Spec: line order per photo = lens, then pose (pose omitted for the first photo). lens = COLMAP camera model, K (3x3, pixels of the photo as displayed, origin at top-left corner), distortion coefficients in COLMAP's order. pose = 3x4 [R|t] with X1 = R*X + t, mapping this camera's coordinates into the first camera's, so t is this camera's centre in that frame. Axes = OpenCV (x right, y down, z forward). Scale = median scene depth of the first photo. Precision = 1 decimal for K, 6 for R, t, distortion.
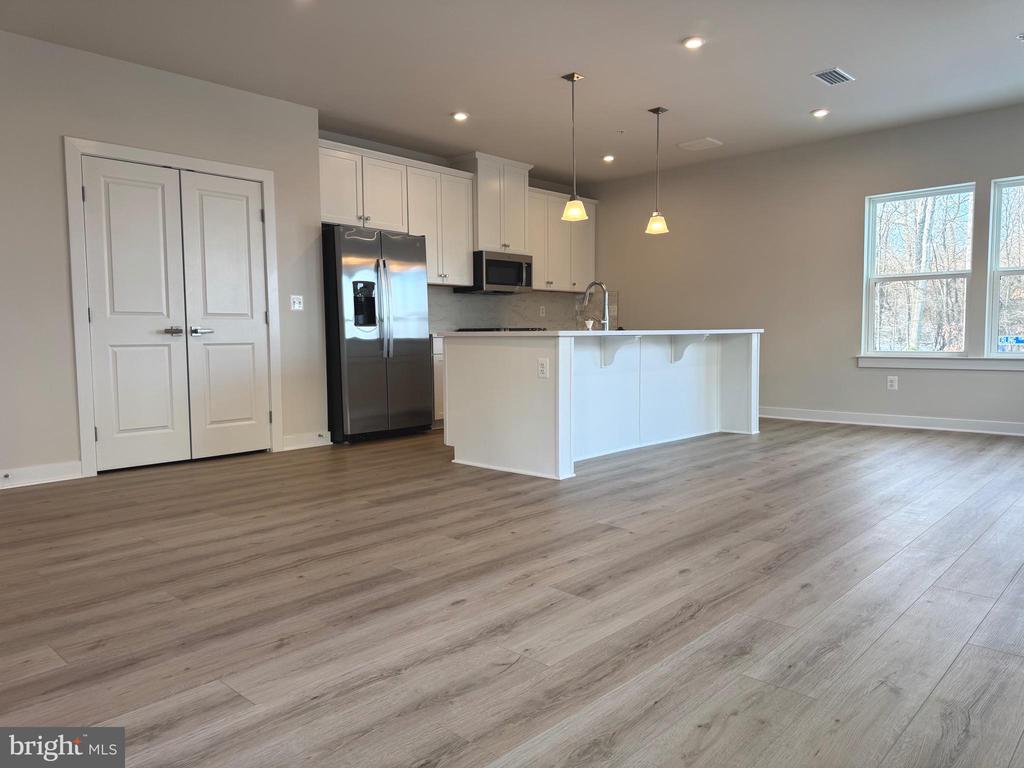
lens RADIAL K [[729.3, 0, 512.0], [0, 729.3, 385.2], [0, 0, 1]] dist [-0.010801, -0.006899]
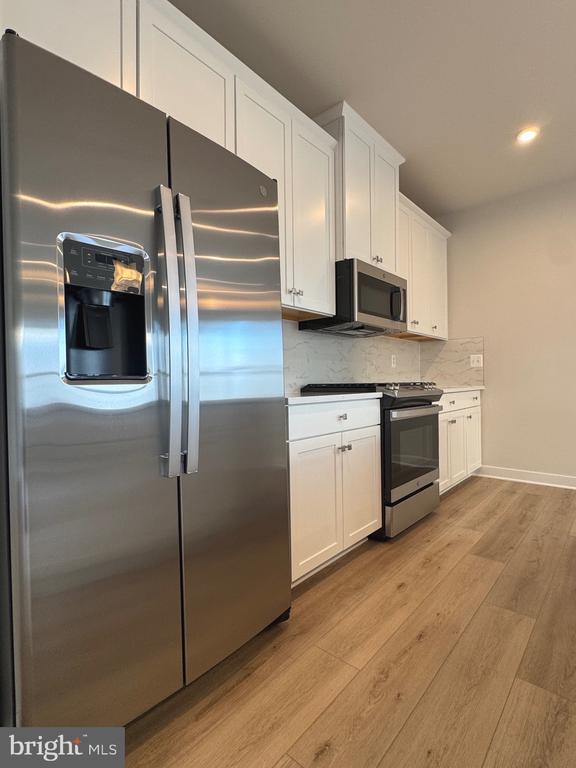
lens RADIAL K [[379.0, 0, 288.2], [0, 379.0, 384.4], [0, 0, 1]] dist [-0.003599, -0.002006]
pose [[0.999313, 0.004630, 0.036783, -0.106559], [-0.002478, 0.998294, -0.058338, -0.058673], [-0.036991, 0.058207, 0.997619, 0.684710]]
